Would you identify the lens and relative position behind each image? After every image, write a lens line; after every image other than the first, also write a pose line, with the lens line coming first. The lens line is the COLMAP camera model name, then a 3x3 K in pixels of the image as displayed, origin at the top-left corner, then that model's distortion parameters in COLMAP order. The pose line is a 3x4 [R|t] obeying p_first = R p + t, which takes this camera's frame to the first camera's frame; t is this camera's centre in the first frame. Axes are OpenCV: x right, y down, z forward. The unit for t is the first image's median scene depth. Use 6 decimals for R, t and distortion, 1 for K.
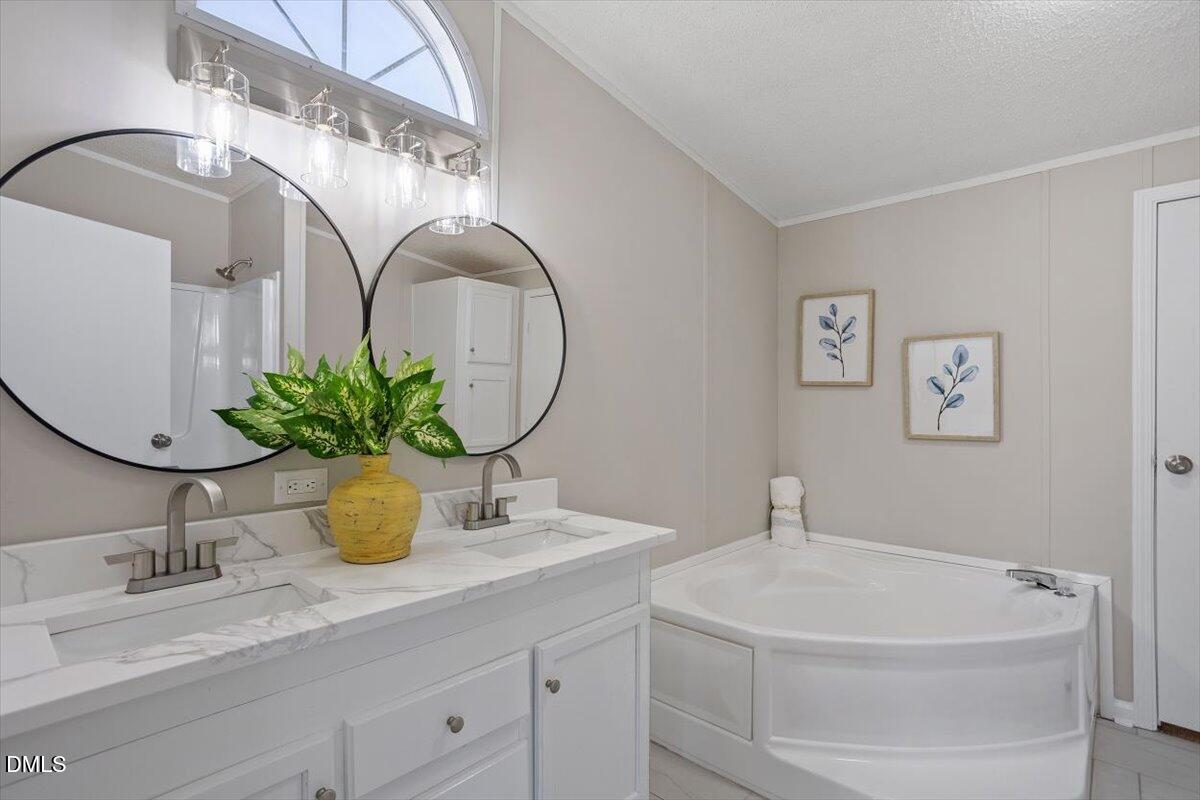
lens RADIAL K [[583.3, 0, 595.1], [0, 583.3, 397.3], [0, 0, 1]] dist [-0.061116, 0.036919]
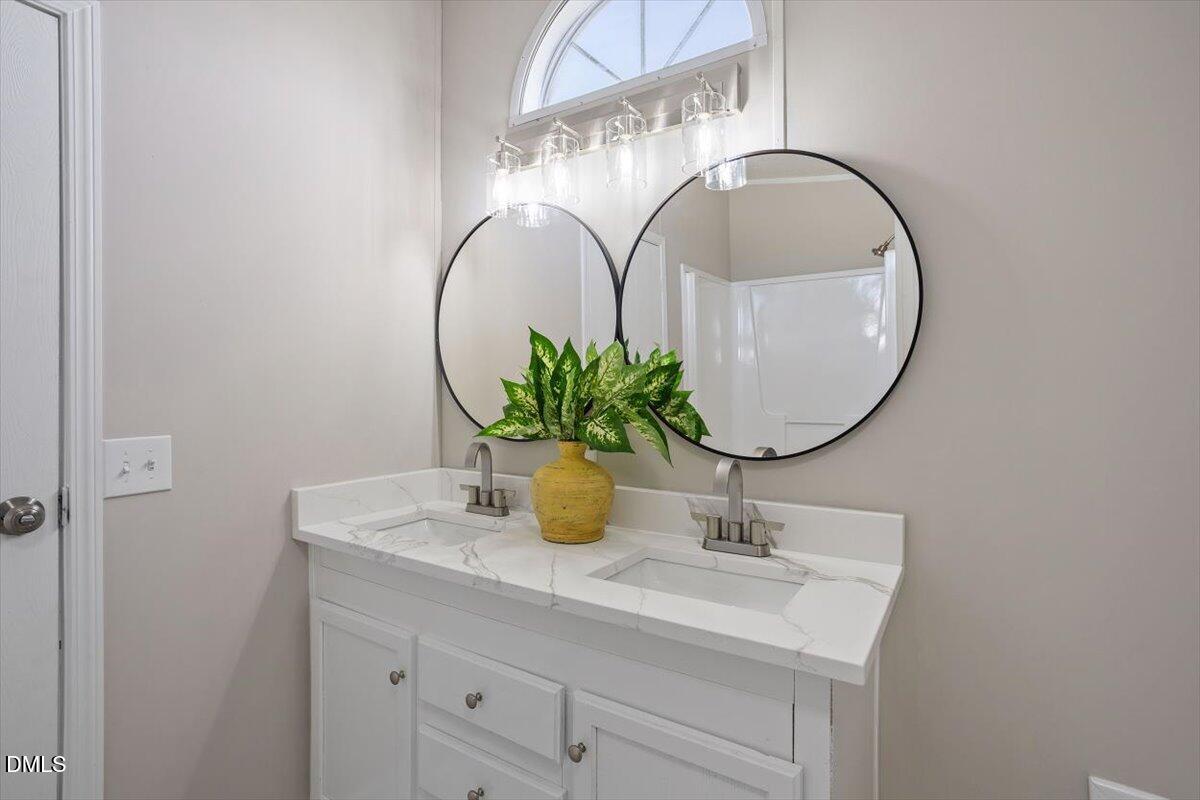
lens RADIAL K [[583.3, 0, 595.1], [0, 583.3, 397.3], [0, 0, 1]] dist [-0.061116, 0.036919]
pose [[0.172094, 0.002535, -0.985077, 0.643915], [0.002155, 0.999993, 0.002950, 0.014295], [0.985078, -0.002631, 0.172088, 0.821957]]
